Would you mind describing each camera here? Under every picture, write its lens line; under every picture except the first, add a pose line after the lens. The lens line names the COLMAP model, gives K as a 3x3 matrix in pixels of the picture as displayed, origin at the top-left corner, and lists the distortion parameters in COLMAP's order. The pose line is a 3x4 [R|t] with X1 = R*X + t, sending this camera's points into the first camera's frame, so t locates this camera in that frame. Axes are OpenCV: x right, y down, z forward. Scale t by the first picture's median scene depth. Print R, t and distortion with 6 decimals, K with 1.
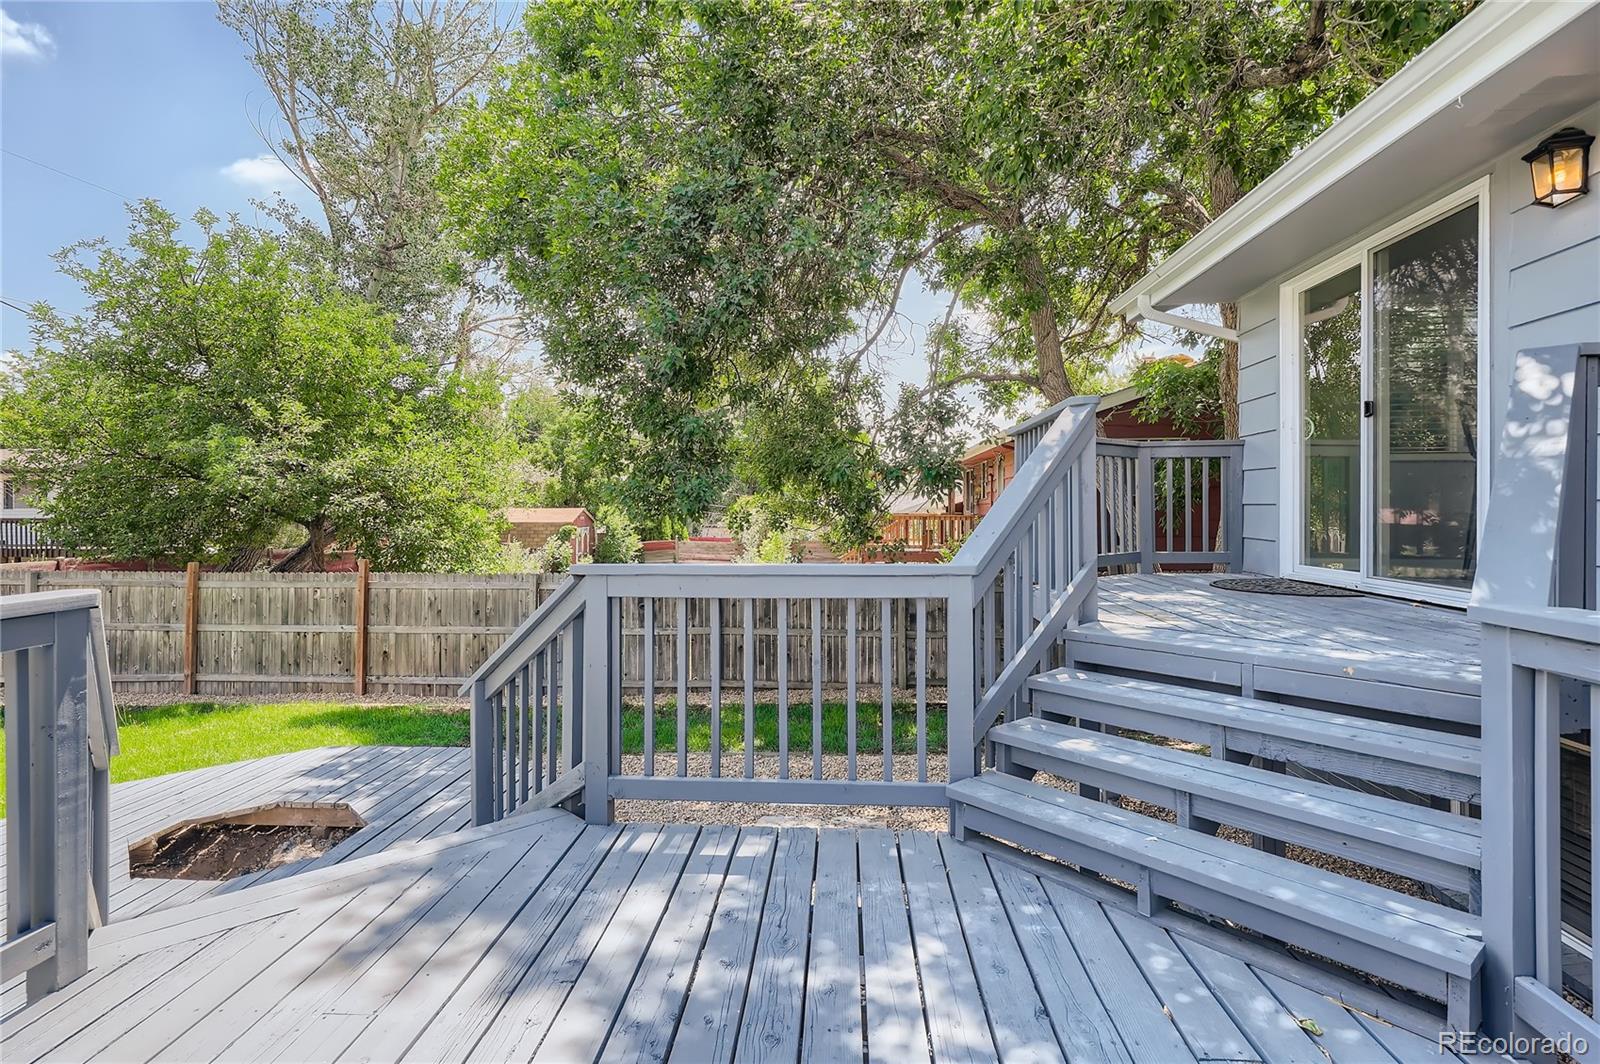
lens RADIAL K [[796.0, 0, 793.8], [0, 796.0, 498.2], [0, 0, 1]] dist [-0.001170, 0.003828]
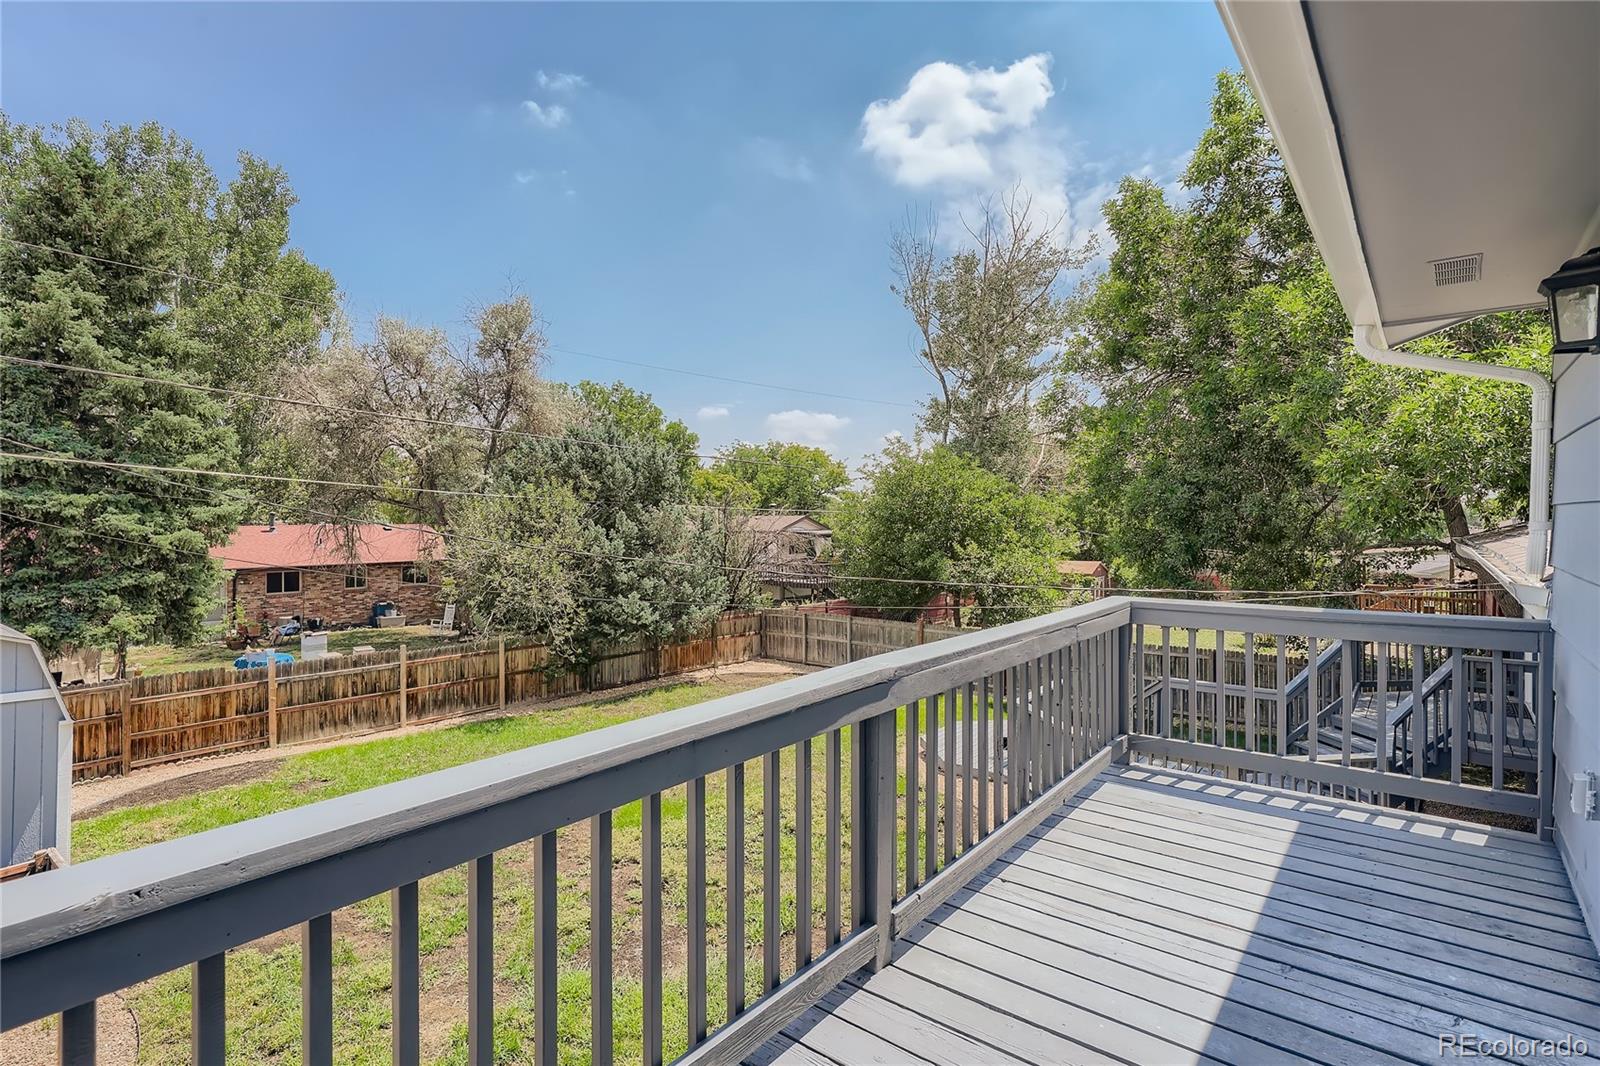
lens RADIAL K [[796.0, 0, 798.0], [0, 796.0, 520.1], [0, 0, 1]] dist [-0.001170, 0.003828]
pose [[0.830618, 0.005129, -0.556819, 0.106131], [0.003955, 0.999878, 0.015109, -0.200004], [0.556829, -0.014752, 0.830496, -0.840361]]
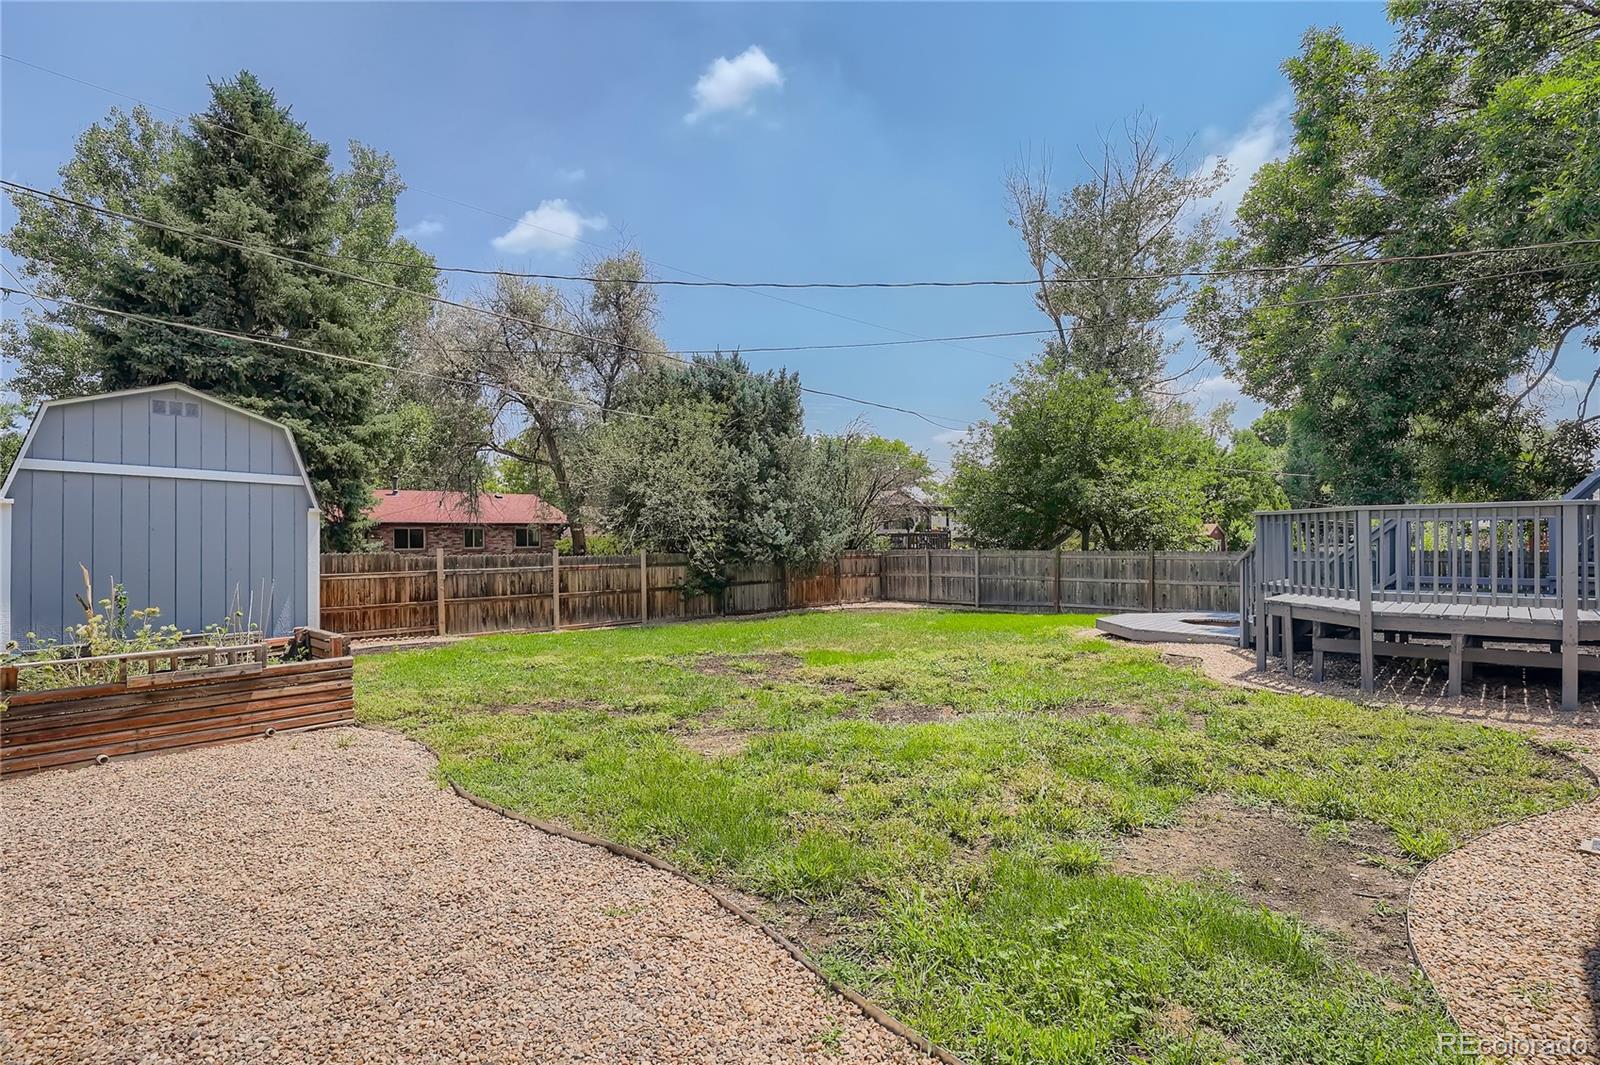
lens RADIAL K [[796.0, 0, 795.3], [0, 796.0, 543.0], [0, 0, 1]] dist [-0.001170, 0.003828]
pose [[0.784942, -0.004058, -0.619557, -0.052639], [0.017084, 0.999740, 0.015097, 0.034743], [0.619334, -0.022434, 0.784807, -0.921121]]
